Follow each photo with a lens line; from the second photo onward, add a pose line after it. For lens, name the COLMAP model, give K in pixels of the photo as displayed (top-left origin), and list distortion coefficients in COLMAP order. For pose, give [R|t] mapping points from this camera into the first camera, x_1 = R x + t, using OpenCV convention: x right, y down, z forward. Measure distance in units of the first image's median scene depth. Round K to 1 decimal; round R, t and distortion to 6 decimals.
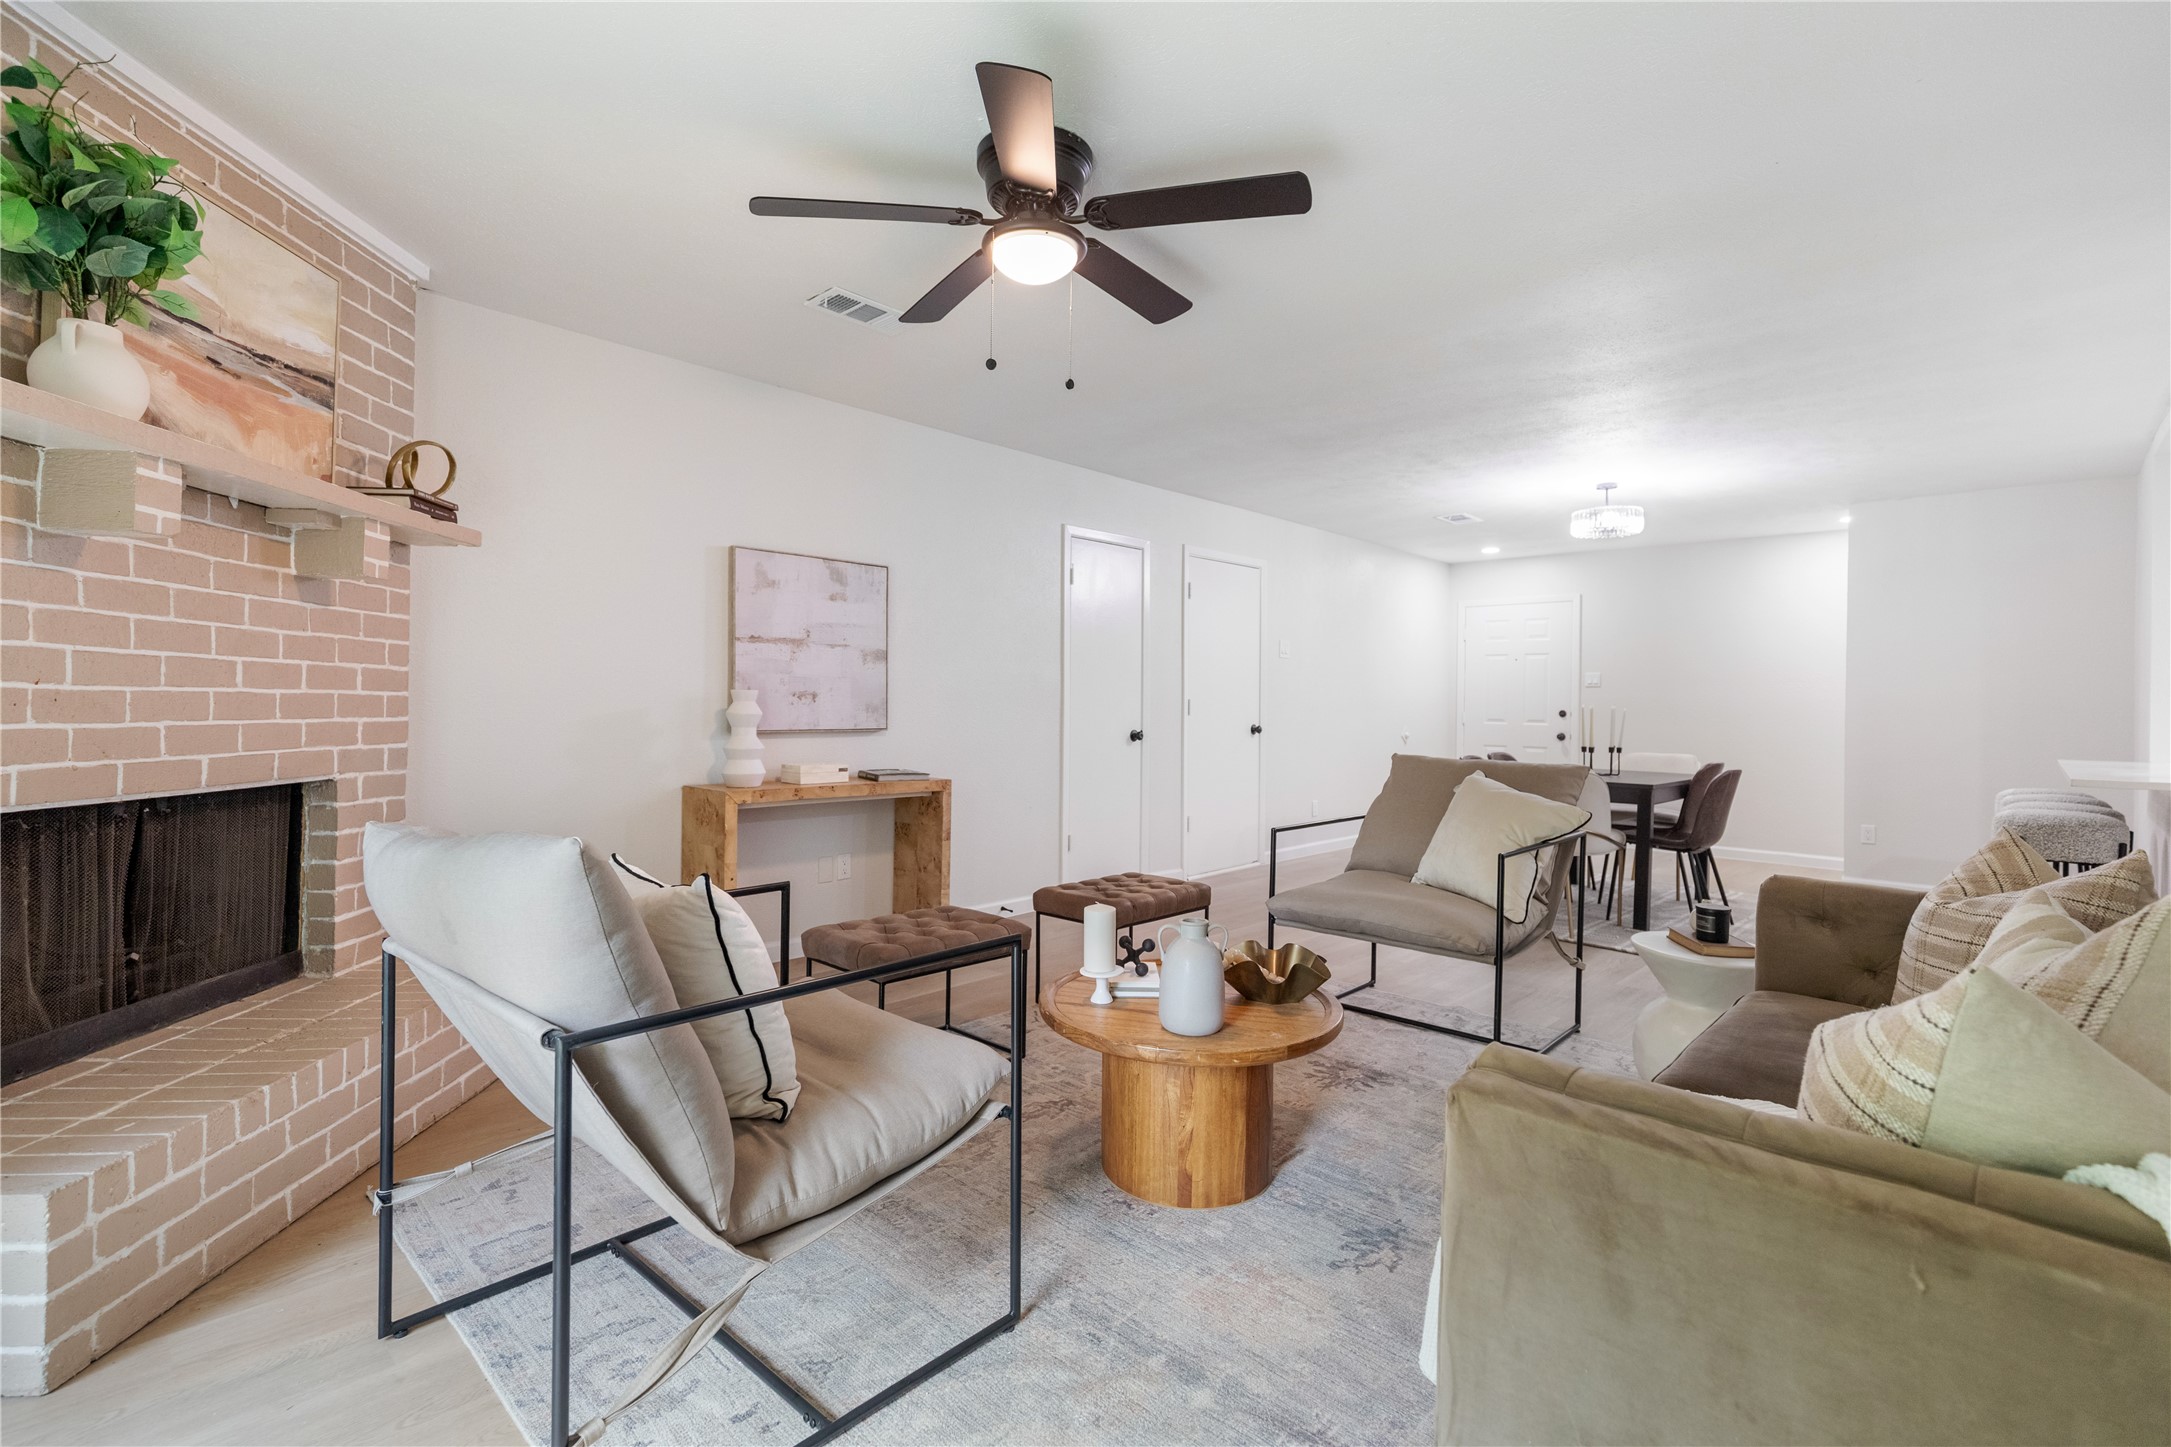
lens RADIAL K [[996.3, 0, 1085.5], [0, 996.3, 723.5], [0, 0, 1]] dist [0.000823, 0.000325]
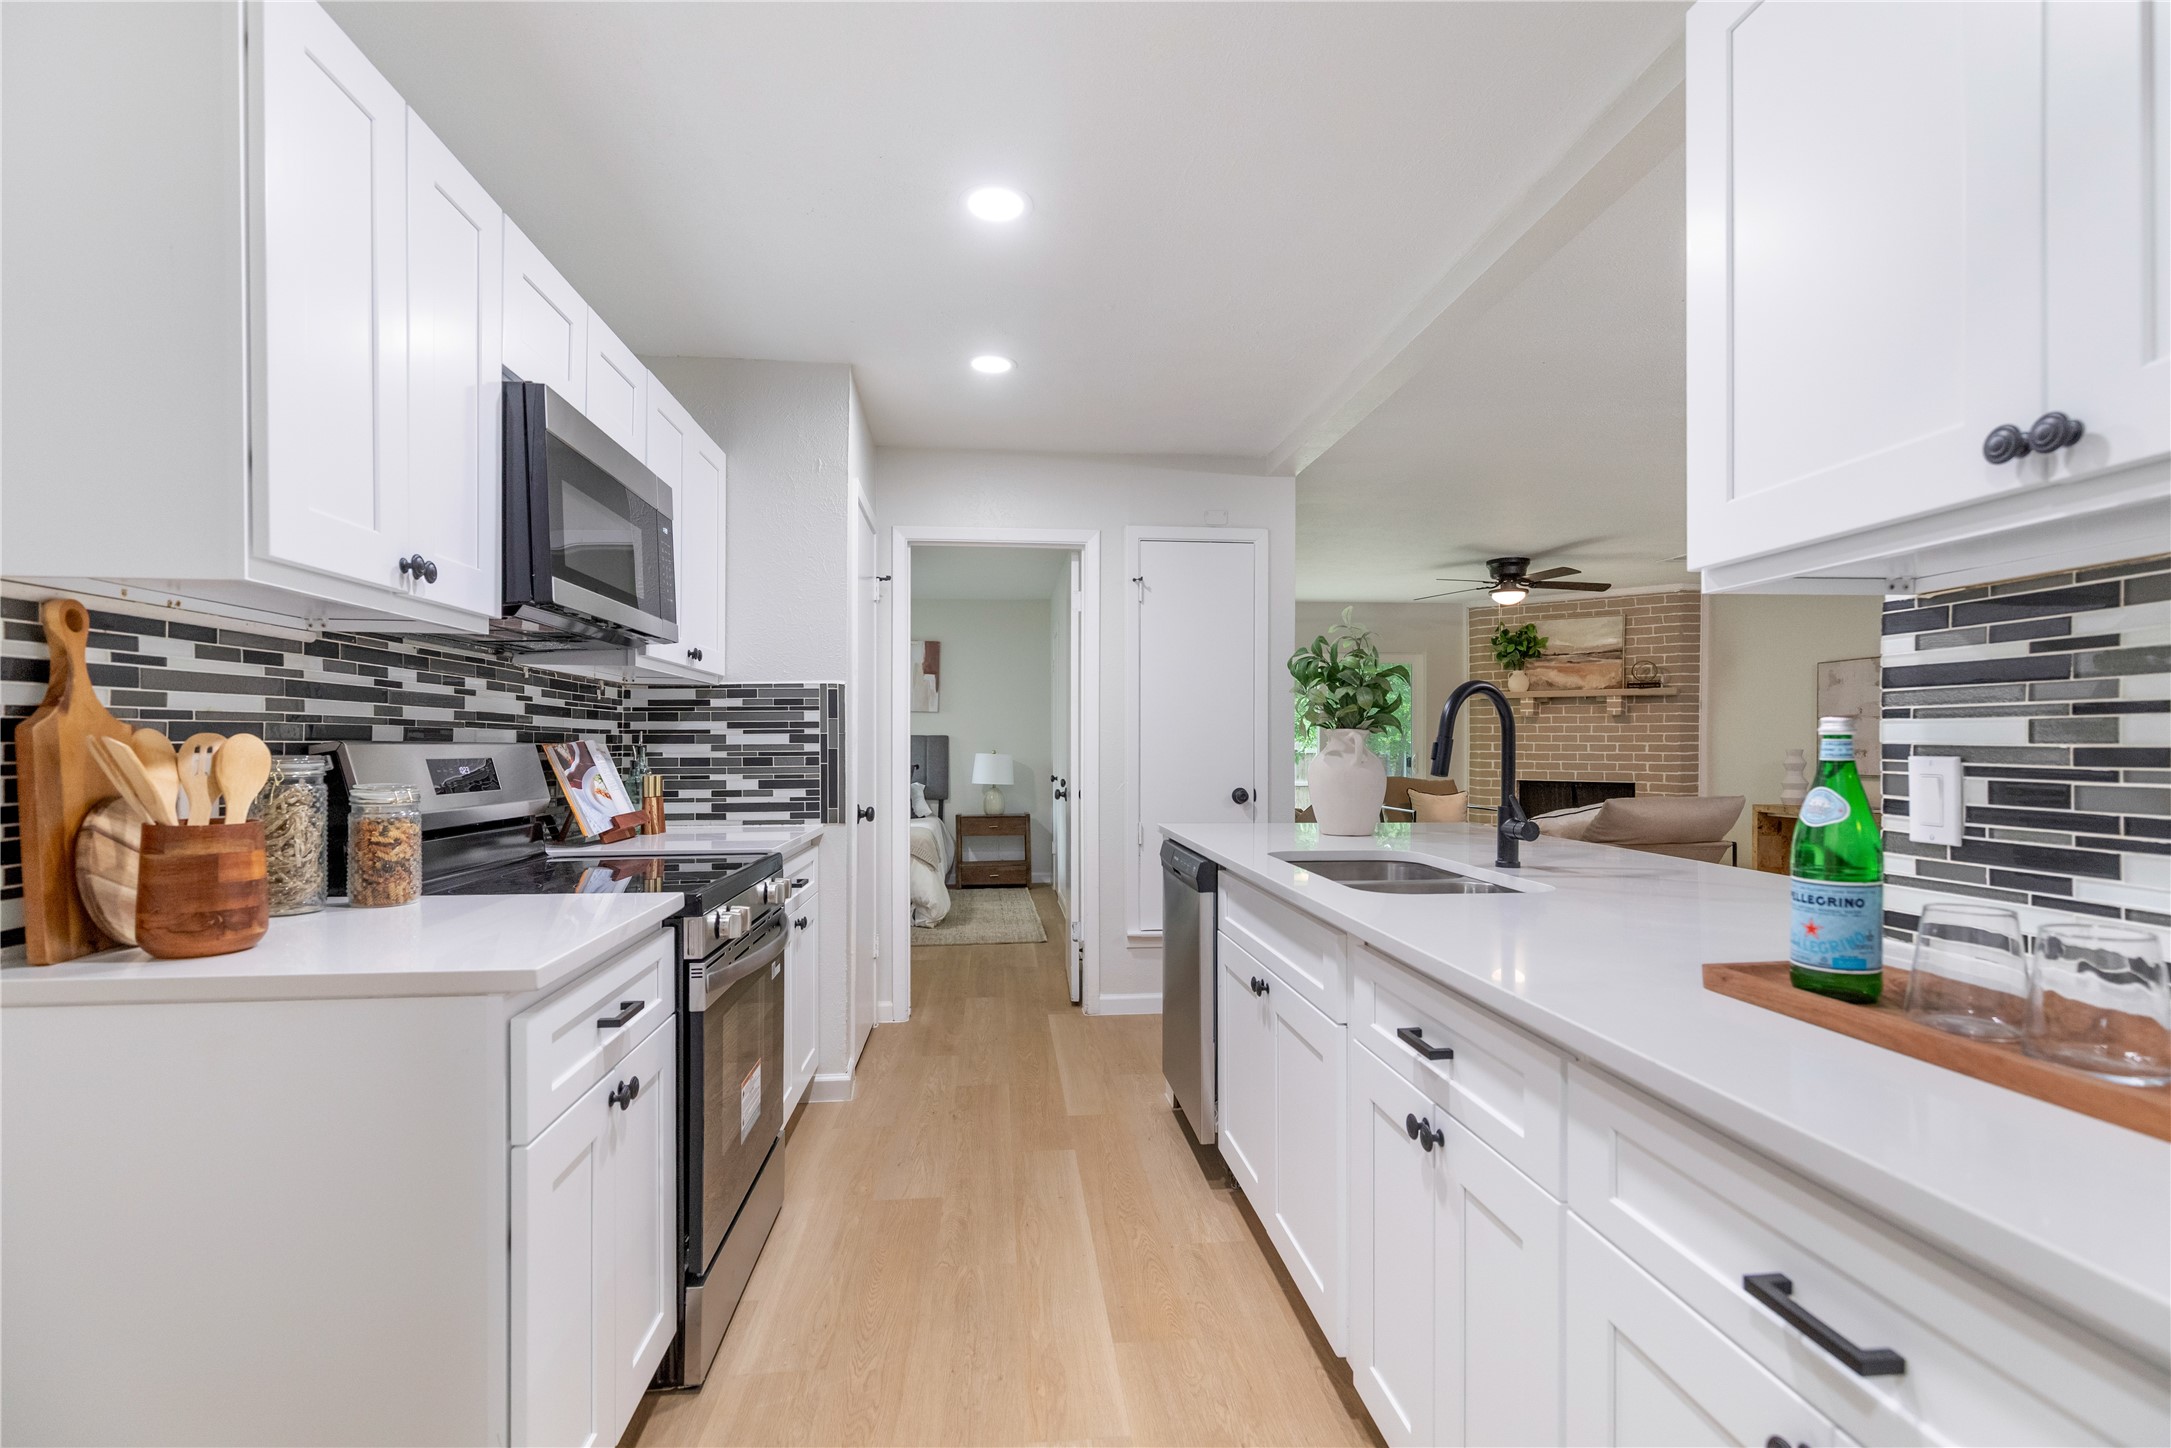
lens RADIAL K [[1008.9, 0, 1090.5], [0, 1008.9, 751.9], [0, 0, 1]] dist [0.000117, 0.000120]
pose [[-0.653623, -0.010601, -0.756746, 2.419254], [-0.024628, 0.999670, 0.007268, -0.016129], [0.756419, 0.023388, -0.653669, 1.665672]]
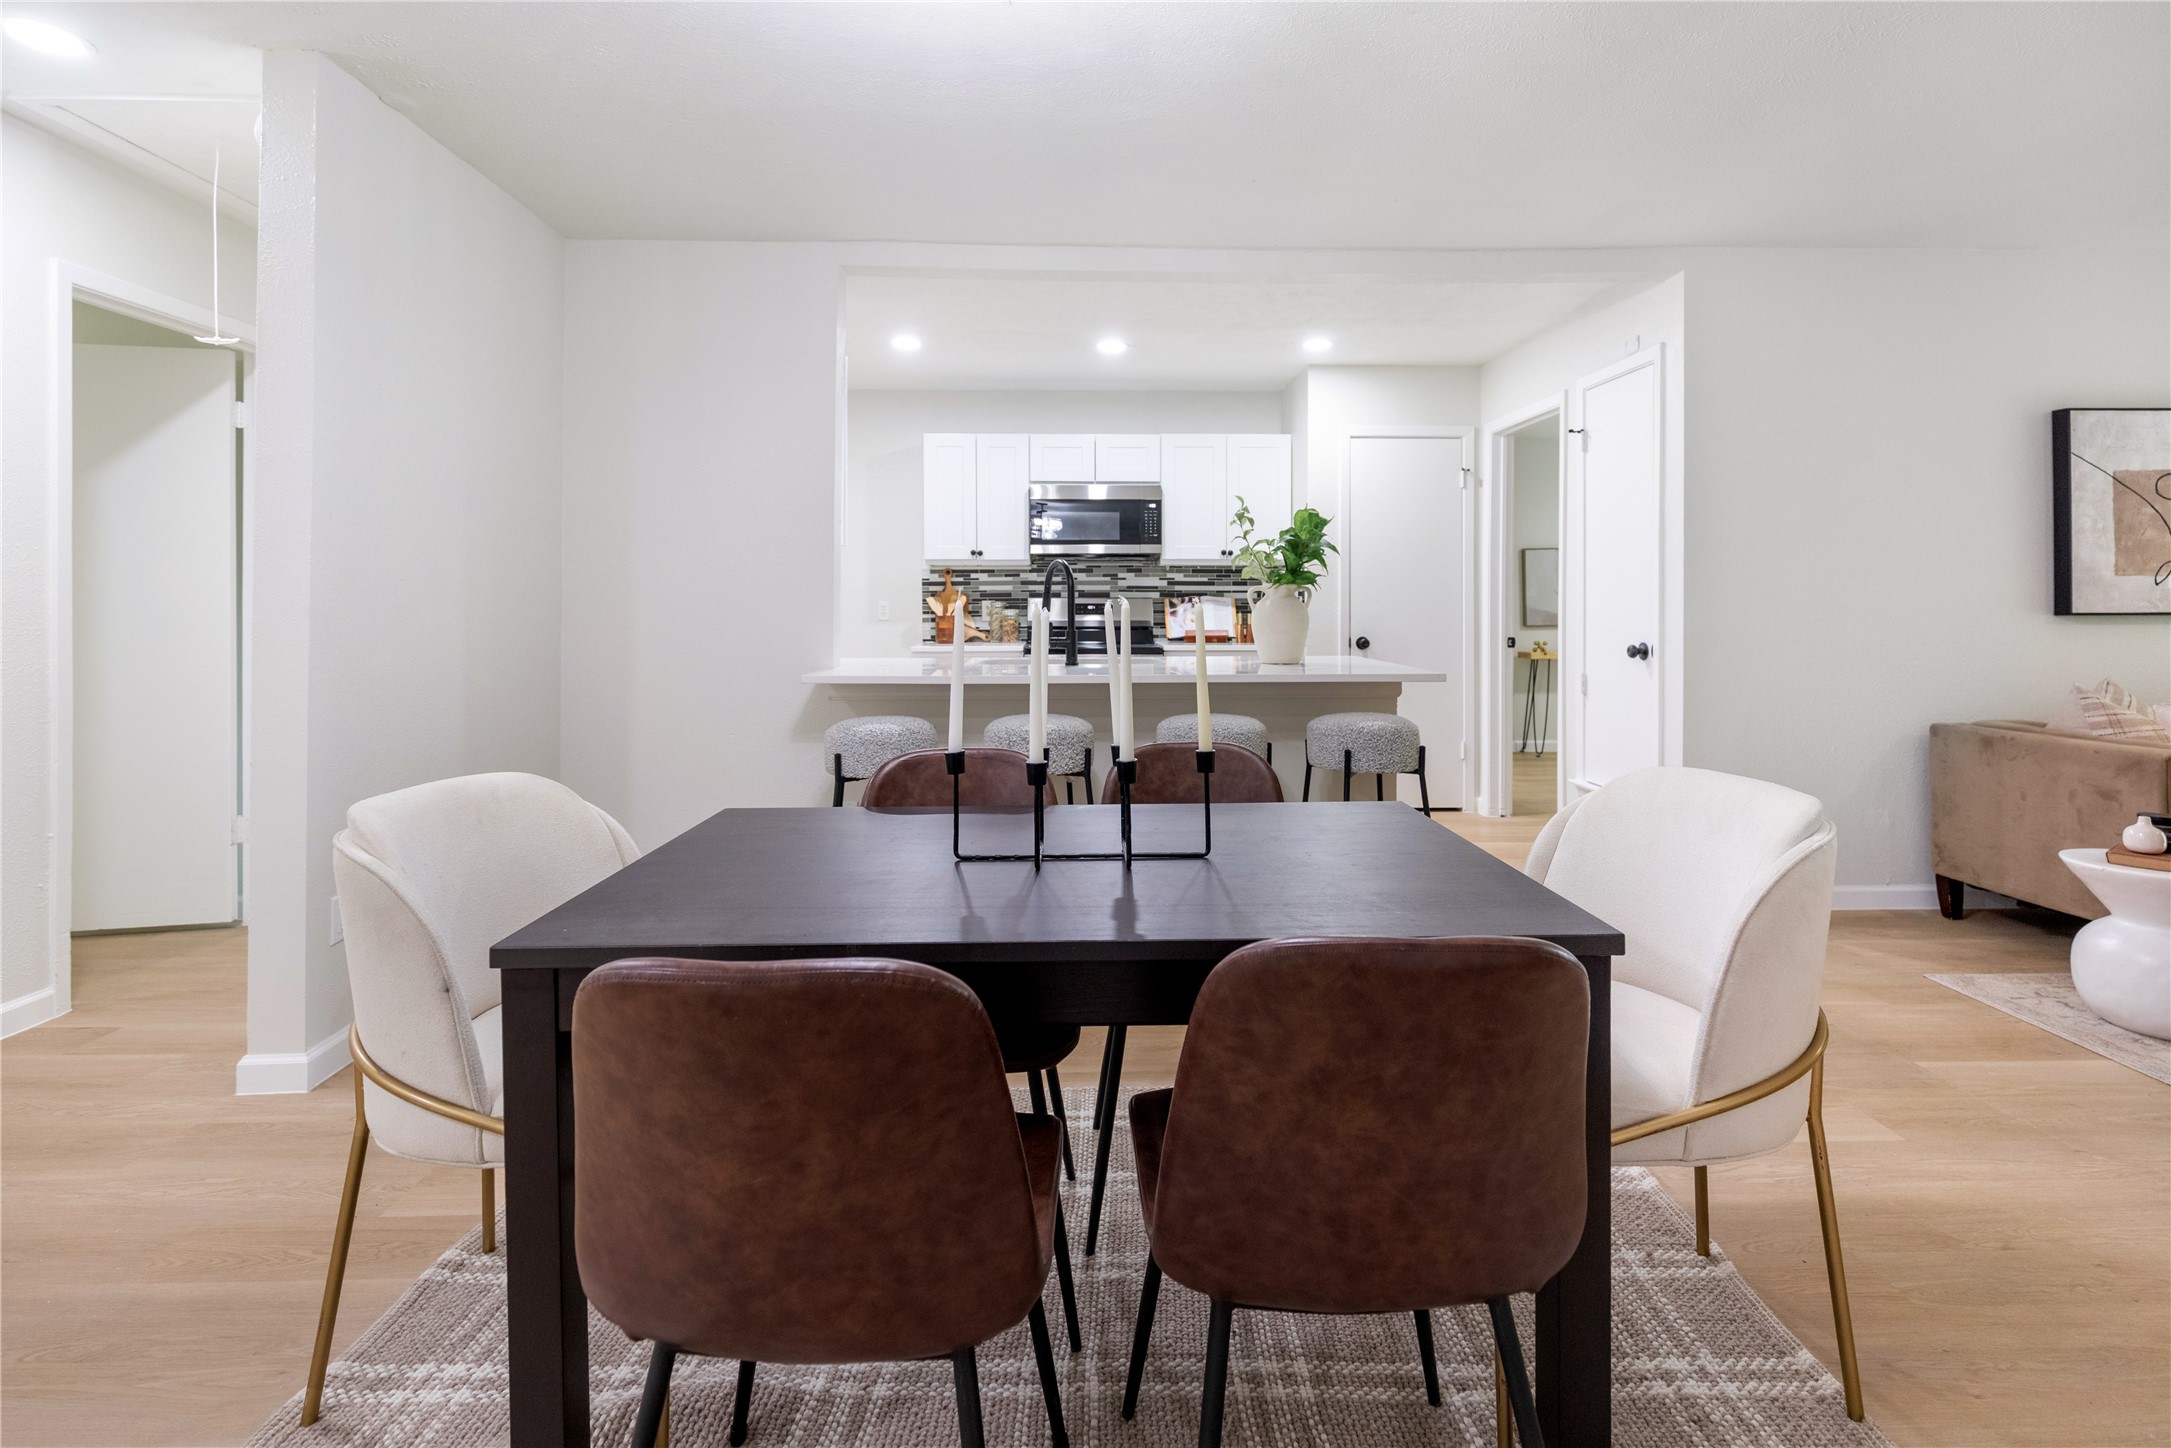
lens RADIAL K [[1025.3, 0, 1080.6], [0, 1025.3, 600.2], [0, 0, 1]] dist [0.002189, 0.000634]
pose [[-0.702523, -0.011343, 0.711570, 0.640430], [0.003363, 0.999809, 0.019258, -0.042464], [-0.711653, 0.015922, -0.702351, 2.361064]]
